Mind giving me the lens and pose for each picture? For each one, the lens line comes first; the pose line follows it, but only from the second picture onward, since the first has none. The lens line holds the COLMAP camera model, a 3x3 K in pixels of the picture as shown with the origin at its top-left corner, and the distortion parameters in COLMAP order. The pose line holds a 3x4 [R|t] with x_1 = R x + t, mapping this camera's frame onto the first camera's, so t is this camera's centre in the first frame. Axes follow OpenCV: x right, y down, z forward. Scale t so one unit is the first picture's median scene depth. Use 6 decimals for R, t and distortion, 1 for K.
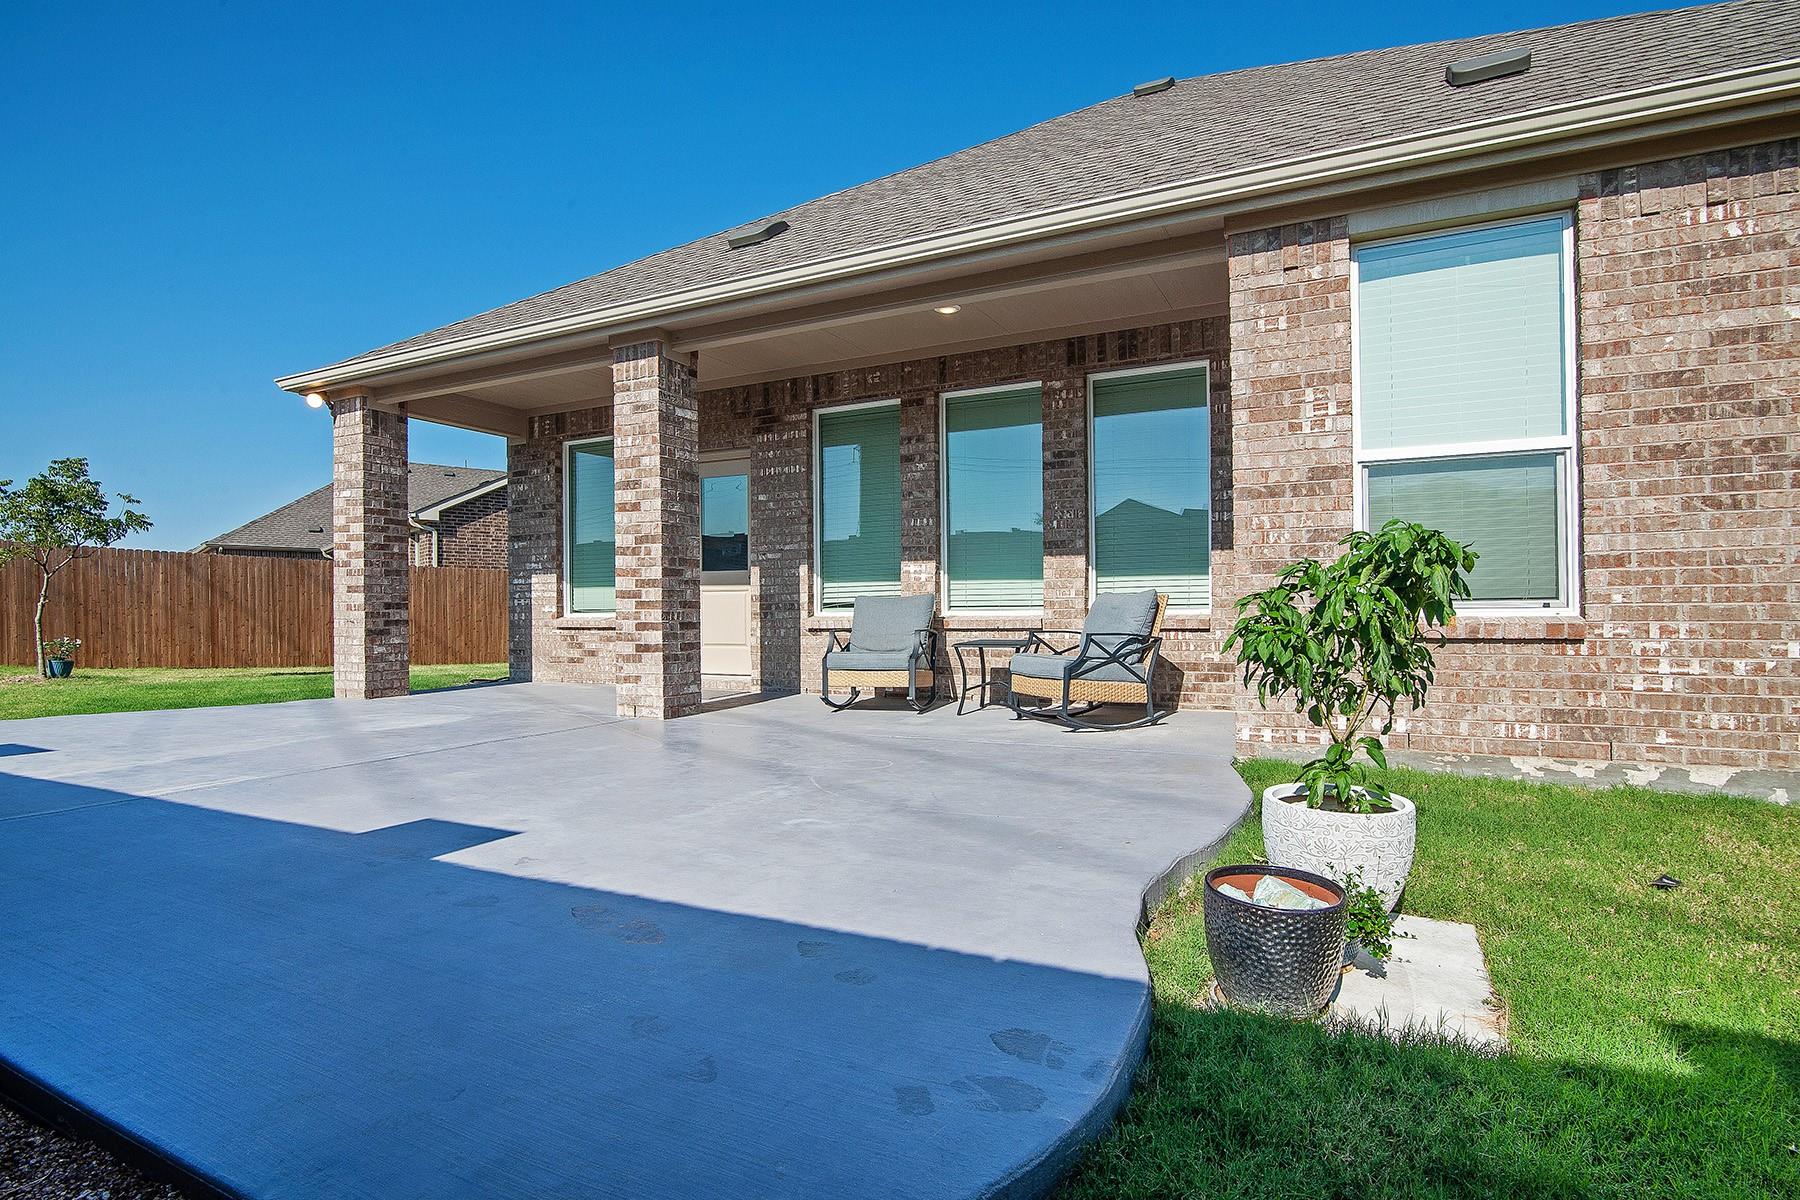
lens RADIAL K [[921.6, 0, 904.4], [0, 921.6, 603.7], [0, 0, 1]] dist [-0.004013, -0.002777]
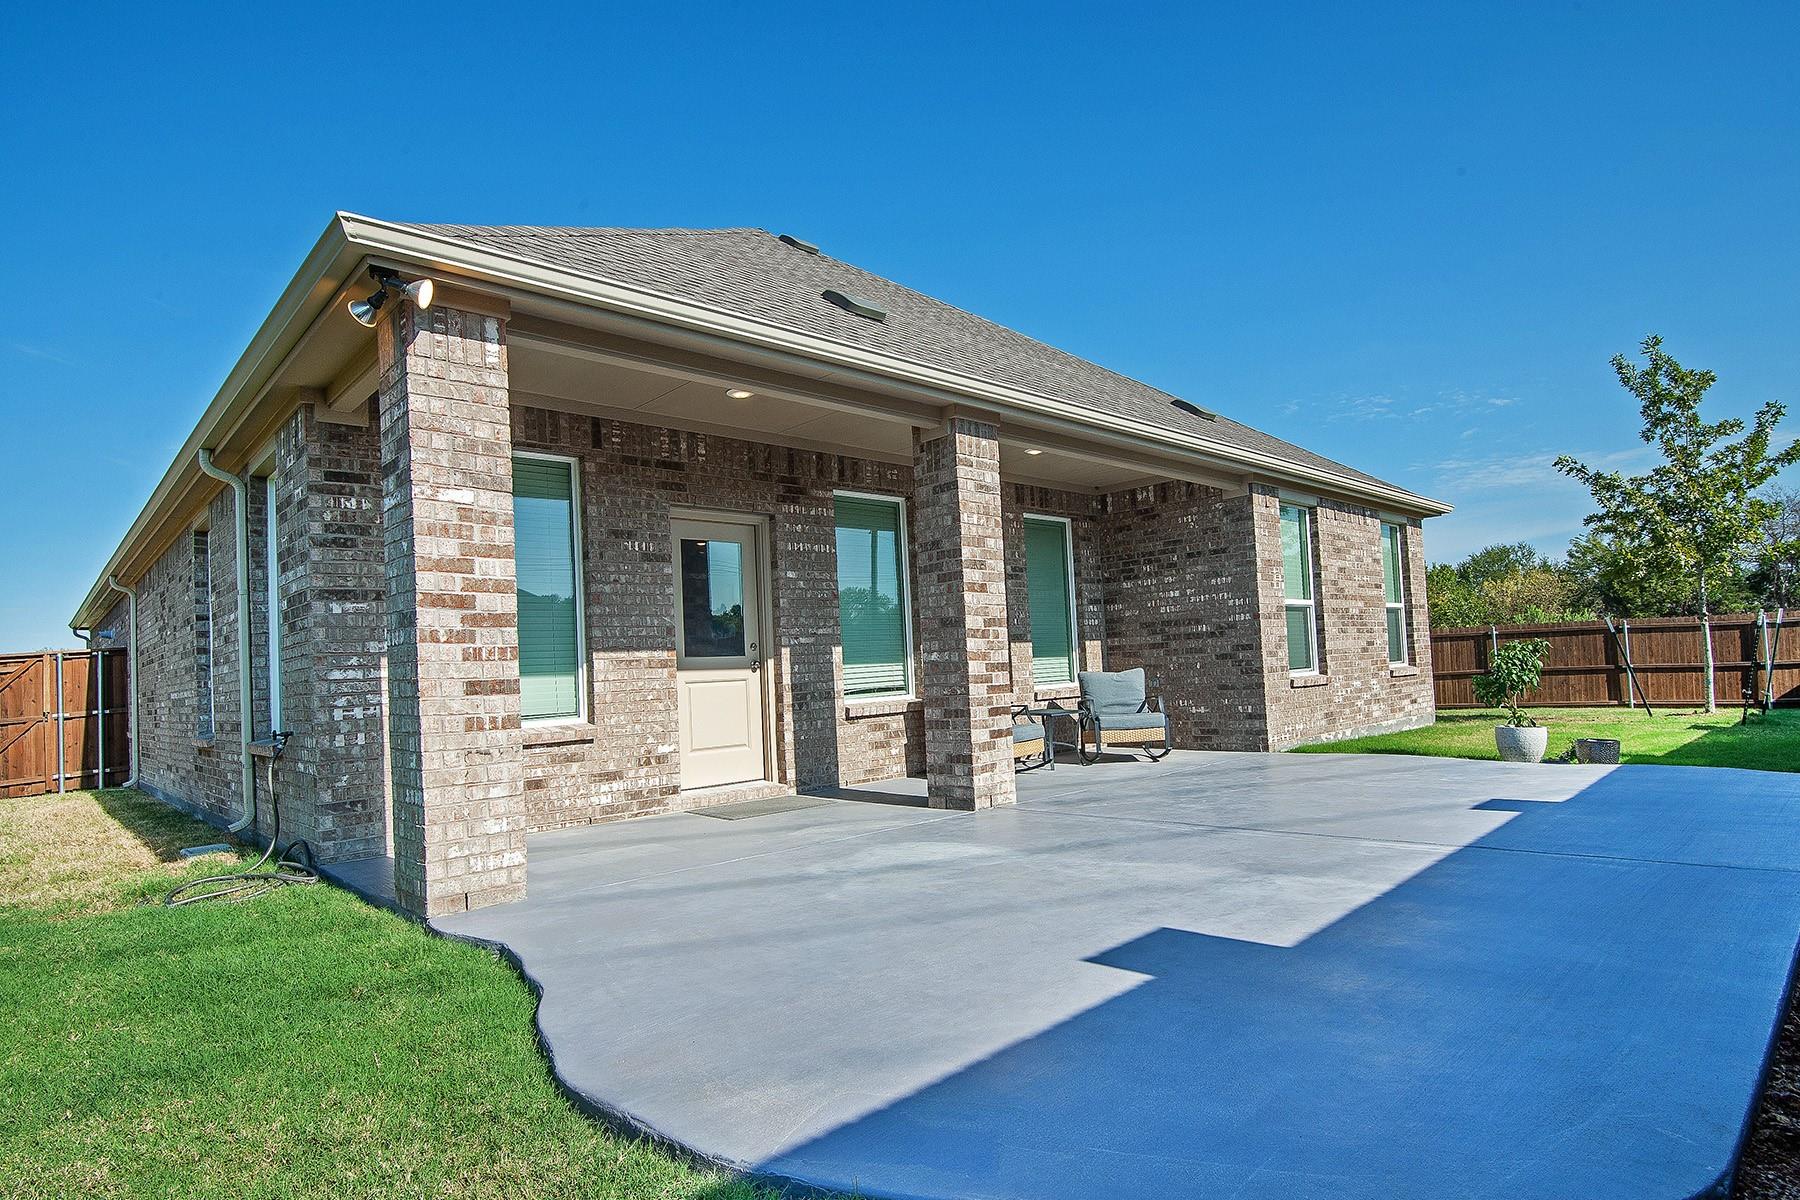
lens RADIAL K [[970.7, 0, 929.4], [0, 970.7, 632.7], [0, 0, 1]] dist [0.000617, -0.003749]
pose [[0.302927, 0.029517, 0.952556, -1.122508], [0.038410, 0.998330, -0.043151, -0.014732], [-0.952239, 0.049659, 0.301288, 0.659200]]
